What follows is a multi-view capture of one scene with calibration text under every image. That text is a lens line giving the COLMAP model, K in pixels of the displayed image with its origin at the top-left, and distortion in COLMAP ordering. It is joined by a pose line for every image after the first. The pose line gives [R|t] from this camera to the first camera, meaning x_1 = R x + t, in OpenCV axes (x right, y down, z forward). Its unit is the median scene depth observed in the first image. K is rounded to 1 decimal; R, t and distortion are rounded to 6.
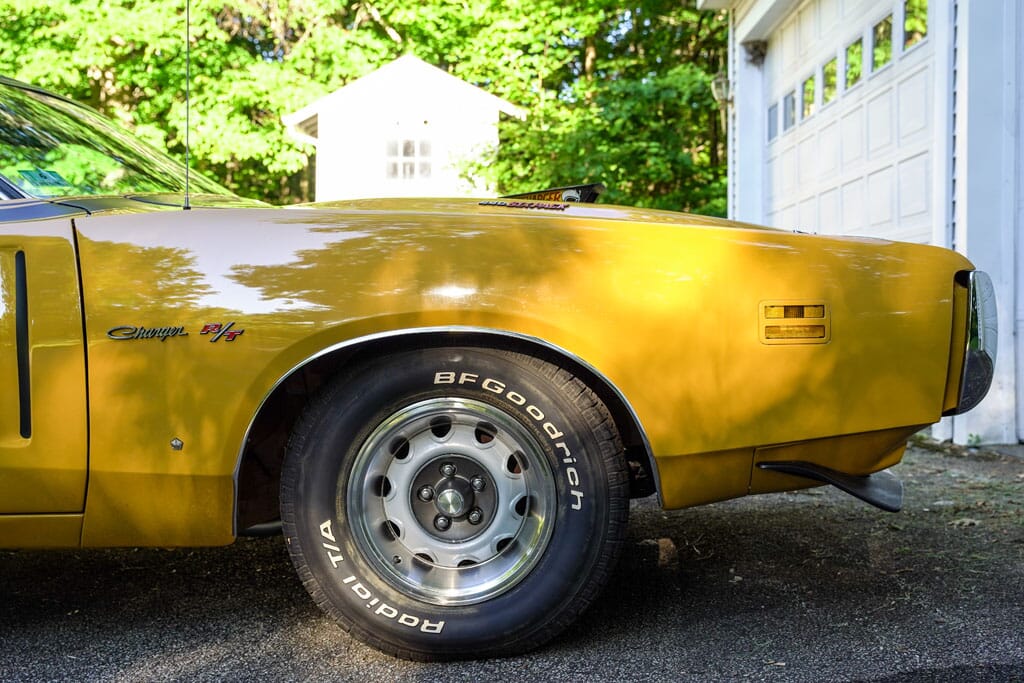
lens RADIAL K [[1199.2, 0, 508.7], [0, 1199.2, 336.6], [0, 0, 1]] dist [0.021715, 0.000000]
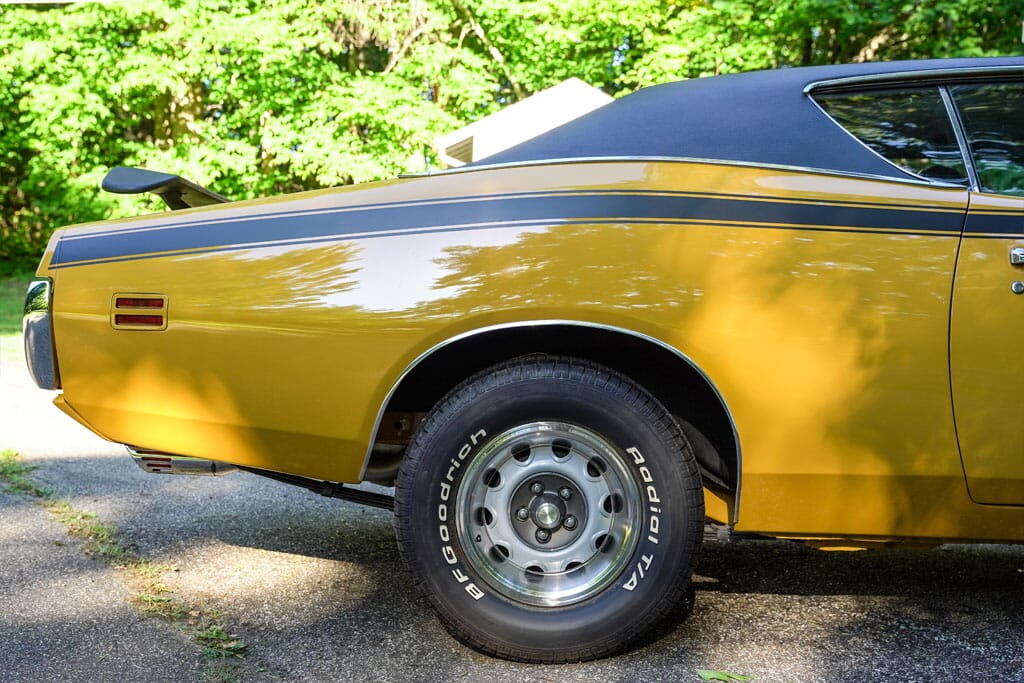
lens RADIAL K [[1336.3, 0, 505.8], [0, 1336.3, 345.4], [0, 0, 1]] dist [-0.003650, 0.000000]
pose [[0.999058, 0.042347, 0.009463, -0.121834], [-0.042002, 0.998539, -0.034009, 0.007328], [-0.010889, 0.033579, 0.999377, -0.018140]]
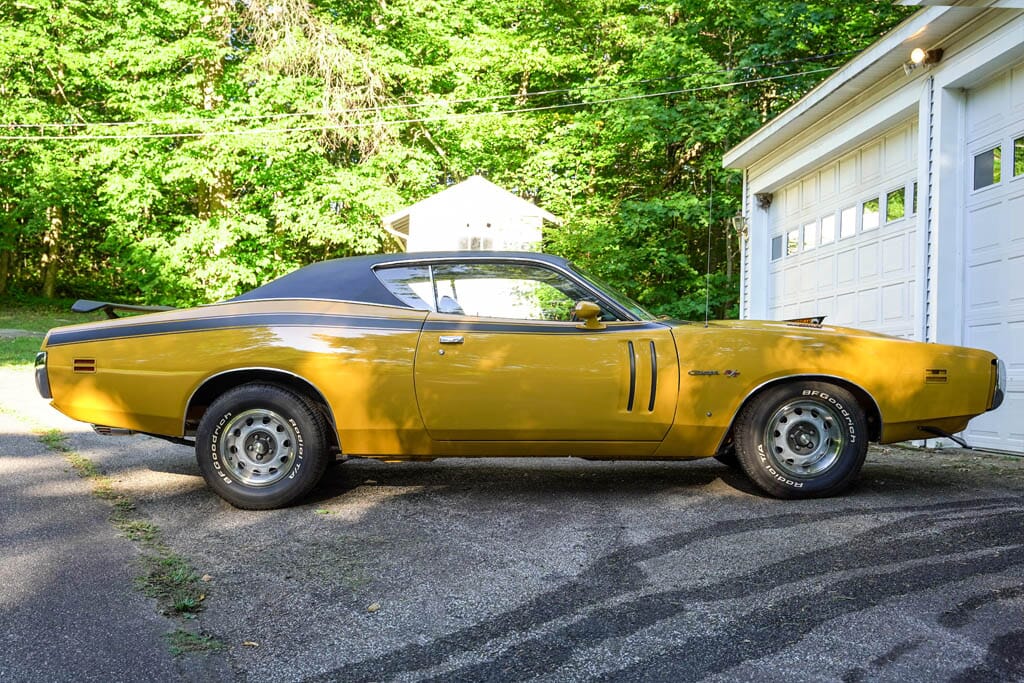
lens RADIAL K [[1004.2, 0, 523.0], [0, 1004.2, 337.3], [0, 0, 1]] dist [-0.008657, 0.000000]
pose [[0.998252, 0.032189, 0.049564, -0.073212], [-0.029693, 0.998292, -0.050307, 0.003832], [-0.051099, 0.048748, 0.997503, -0.112262]]
